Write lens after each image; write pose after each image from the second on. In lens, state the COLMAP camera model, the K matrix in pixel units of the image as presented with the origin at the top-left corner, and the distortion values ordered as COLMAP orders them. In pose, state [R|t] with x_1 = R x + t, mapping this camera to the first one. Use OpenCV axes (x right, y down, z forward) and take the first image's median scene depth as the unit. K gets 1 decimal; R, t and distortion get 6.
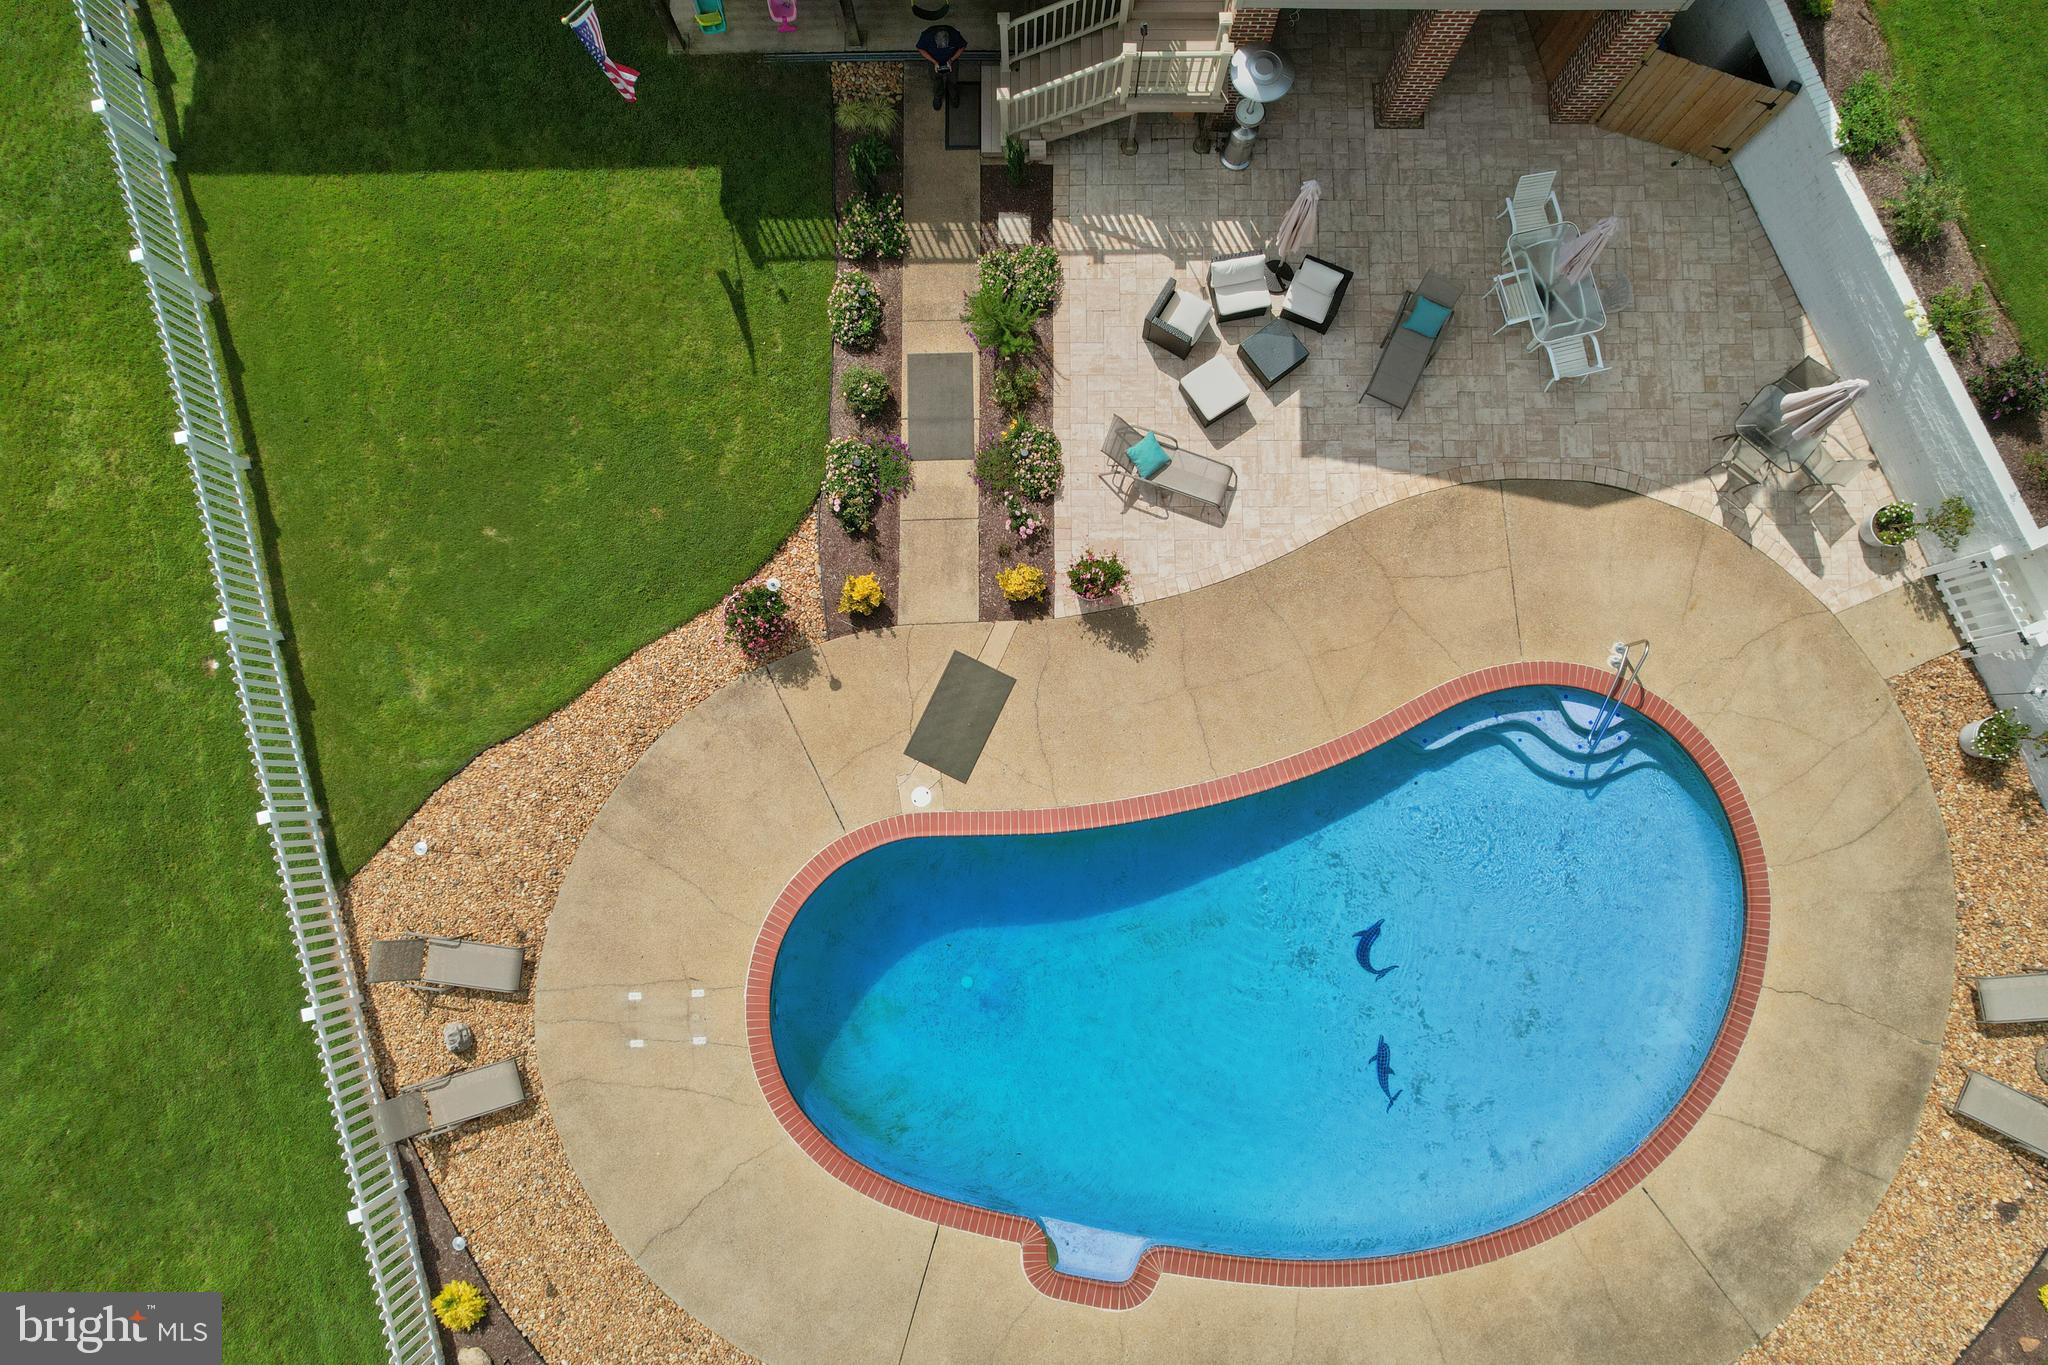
lens RADIAL K [[1307.1, 0, 1024.0], [0, 1307.1, 682.5], [0, 0, 1]] dist [-0.075995, 0.064733]
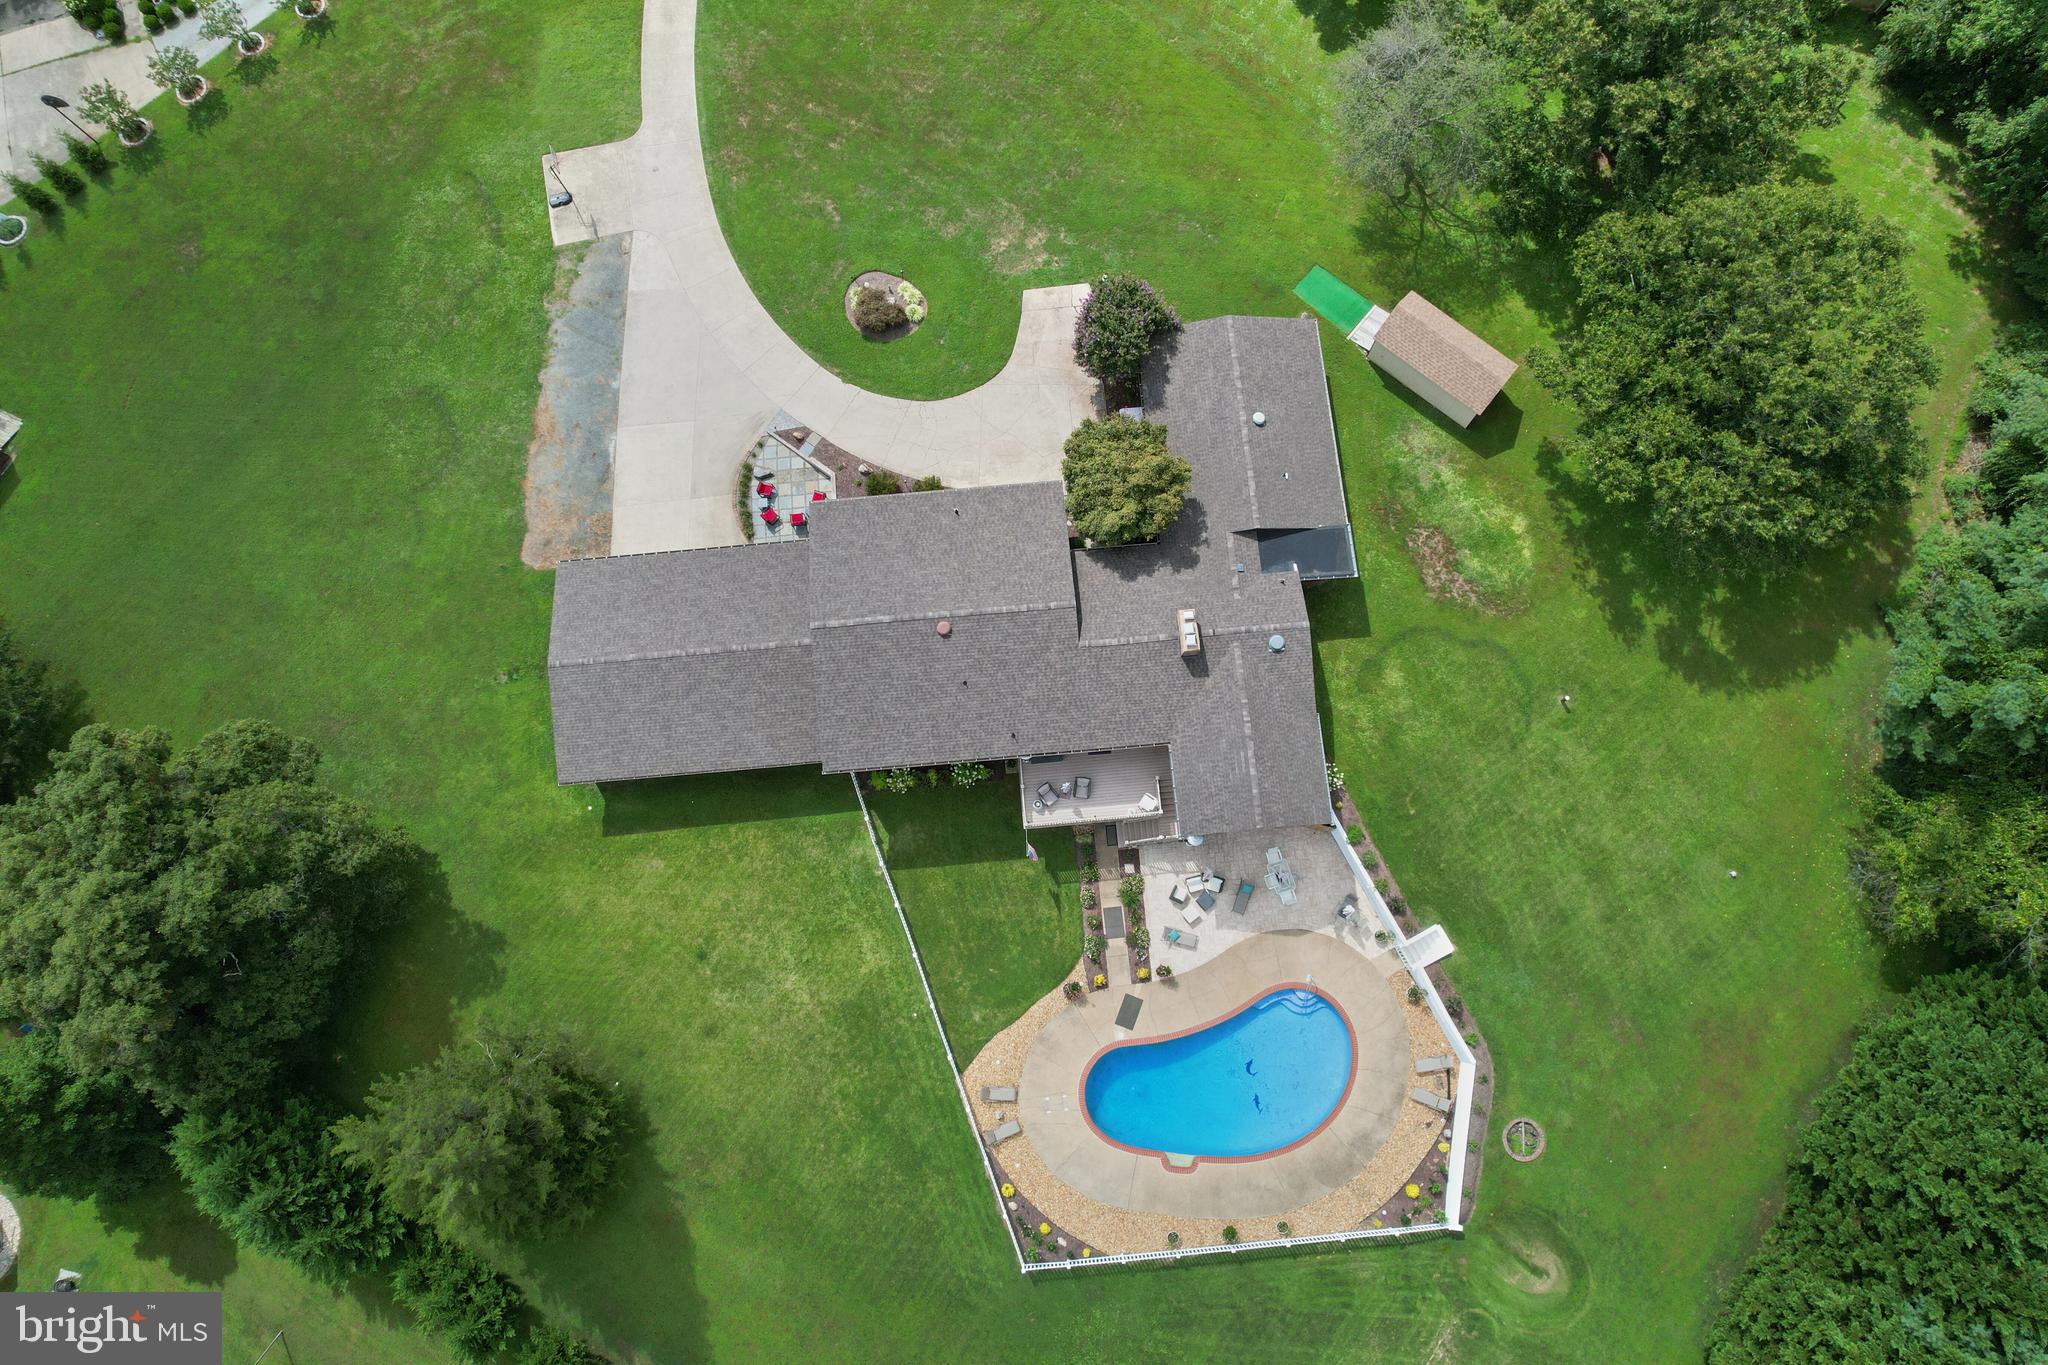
lens RADIAL K [[1307.1, 0, 1024.0], [0, 1307.1, 682.5], [0, 0, 1]] dist [-0.075995, 0.064733]
pose [[0.996581, -0.079530, 0.022366, -0.343324], [0.081765, 0.988237, -0.129240, -0.429183], [-0.011824, 0.130627, 0.991361, -2.659937]]
